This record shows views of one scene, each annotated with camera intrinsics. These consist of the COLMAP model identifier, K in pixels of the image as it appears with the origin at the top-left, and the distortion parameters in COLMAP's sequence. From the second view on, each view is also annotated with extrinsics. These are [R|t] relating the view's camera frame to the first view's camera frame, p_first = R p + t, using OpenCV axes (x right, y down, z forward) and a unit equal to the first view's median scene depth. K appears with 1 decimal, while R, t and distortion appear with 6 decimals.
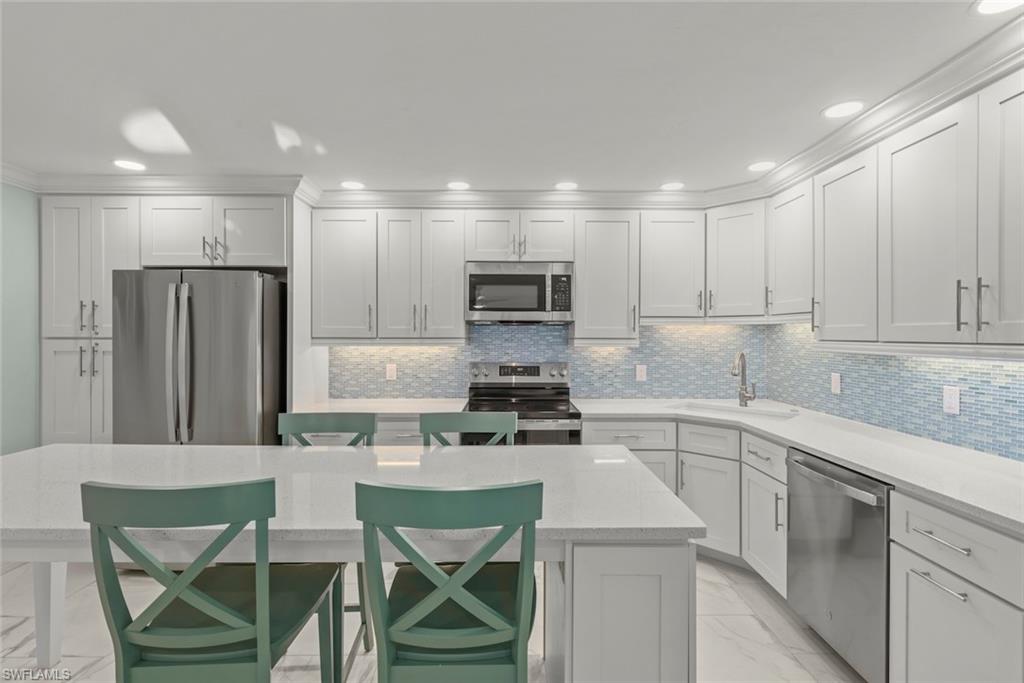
lens RADIAL K [[480.1, 0, 512.2], [0, 480.1, 335.3], [0, 0, 1]] dist [0.002773, 0.000344]
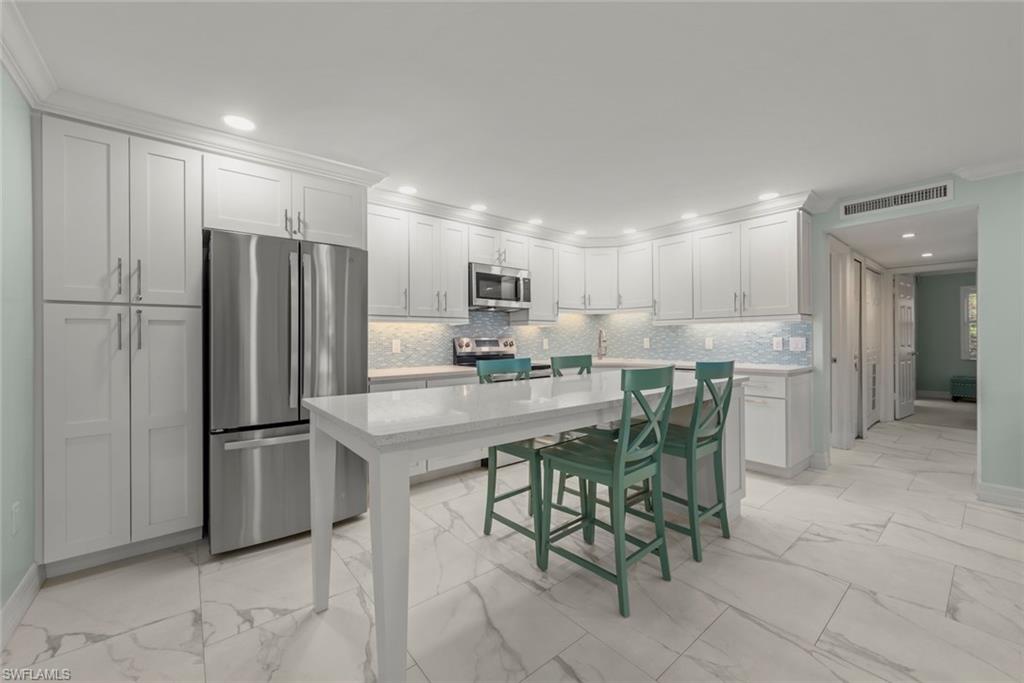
lens RADIAL K [[398.0, 0, 510.2], [0, 398.0, 336.9], [0, 0, 1]] dist [0.000089, -0.000188]
pose [[0.778881, -0.004541, 0.627156, -0.732278], [0.007659, 0.999968, -0.002270, 0.064026], [-0.627126, 0.006571, 0.778890, 0.044304]]
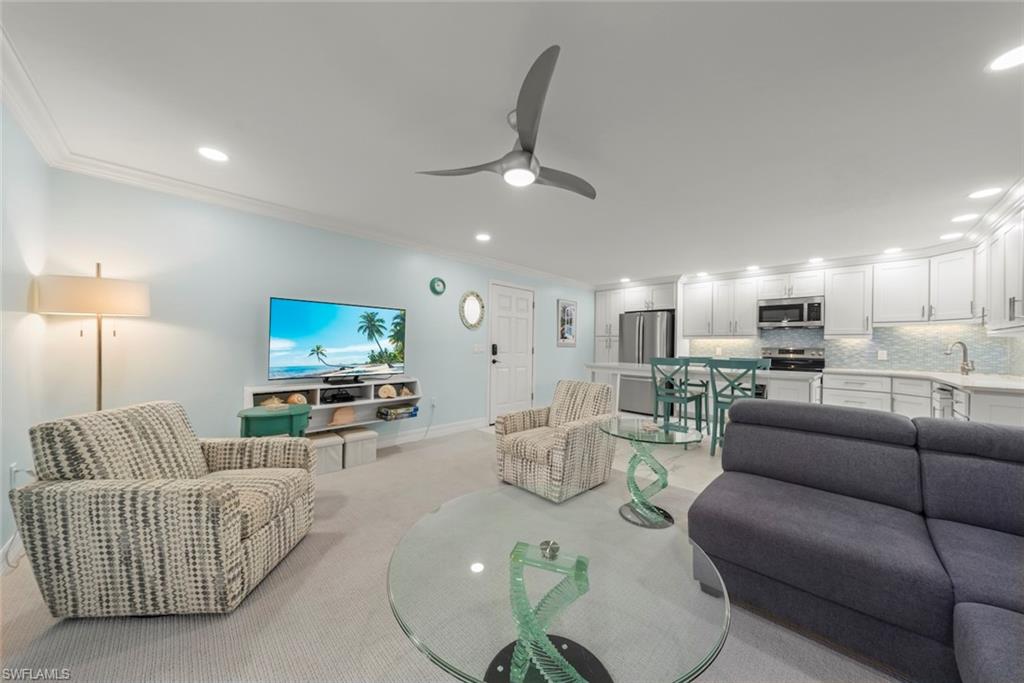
lens RADIAL K [[342.6, 0, 513.7], [0, 342.6, 345.0], [0, 0, 1]] dist [0.001438, 0.000264]
pose [[0.703135, 0.007002, -0.711022, 0.239348], [-0.013558, 0.999902, -0.003560, 0.072634], [0.710928, 0.012144, 0.703160, -0.907986]]
